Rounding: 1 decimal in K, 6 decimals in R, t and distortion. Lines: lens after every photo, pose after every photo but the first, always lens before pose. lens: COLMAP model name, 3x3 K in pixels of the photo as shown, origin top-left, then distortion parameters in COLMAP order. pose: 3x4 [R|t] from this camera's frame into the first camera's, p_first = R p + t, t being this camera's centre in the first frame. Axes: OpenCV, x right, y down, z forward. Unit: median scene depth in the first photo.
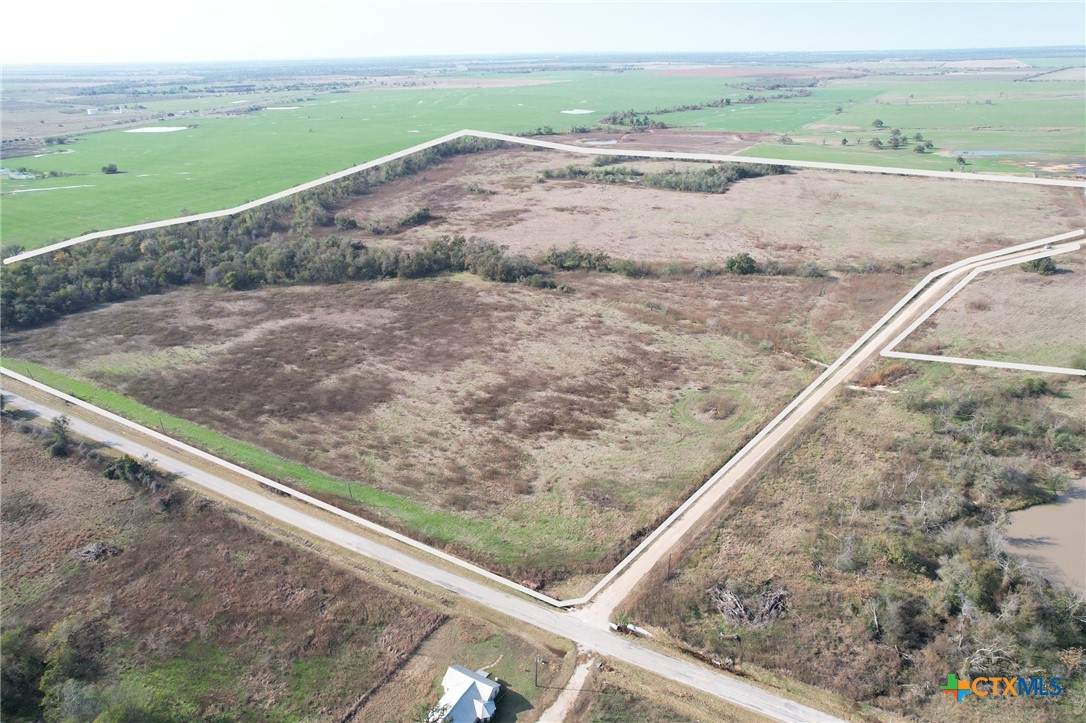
lens RADIAL K [[702.1, 0, 543.0], [0, 702.1, 361.5], [0, 0, 1]] dist [-0.082771, 0.082775]
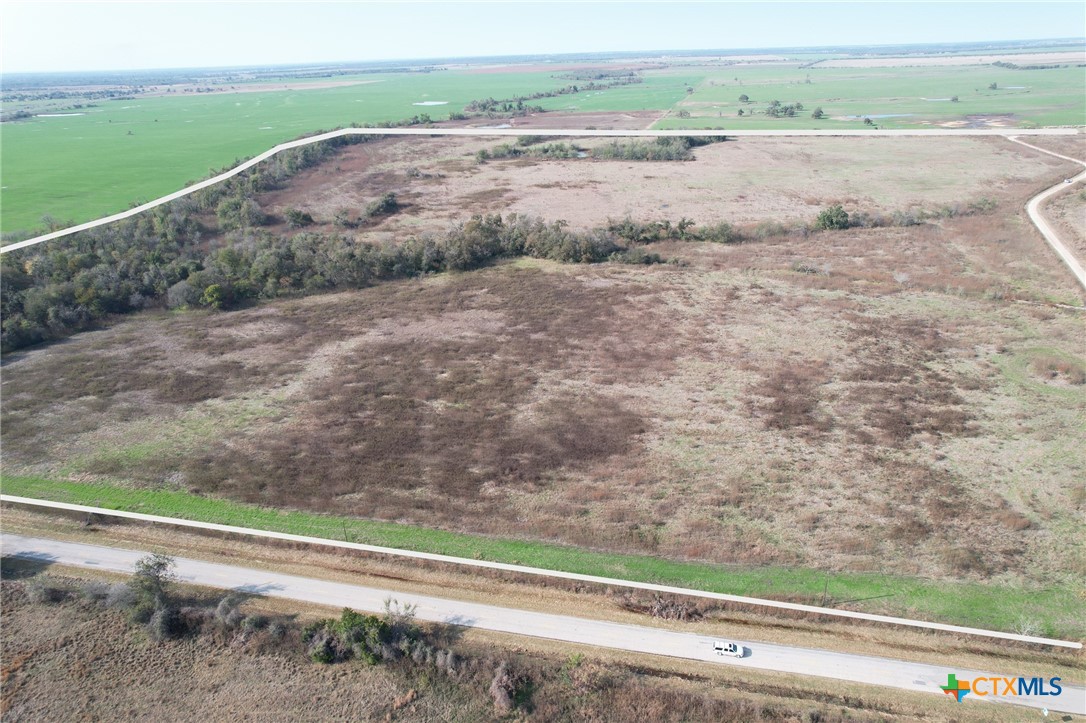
lens RADIAL K [[702.1, 0, 543.0], [0, 702.1, 361.5], [0, 0, 1]] dist [-0.082771, 0.082775]
pose [[0.957180, -0.130104, 0.258609, -0.321210], [0.132441, 0.991155, 0.008441, -0.017443], [-0.257420, 0.026170, 0.965945, 0.257635]]
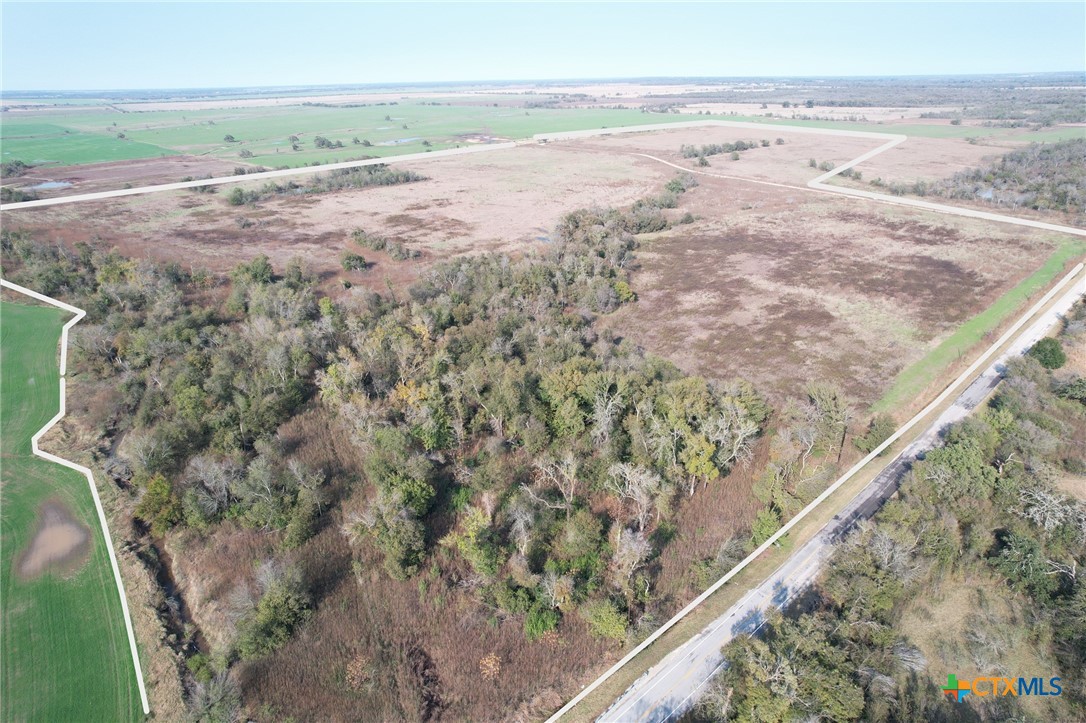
lens RADIAL K [[702.1, 0, 543.0], [0, 702.1, 361.5], [0, 0, 1]] dist [-0.082771, 0.082775]
pose [[0.283074, -0.354990, 0.890983, -1.156182], [0.406140, 0.885945, 0.223947, -0.252853], [-0.868861, 0.298470, 0.394963, 0.792737]]
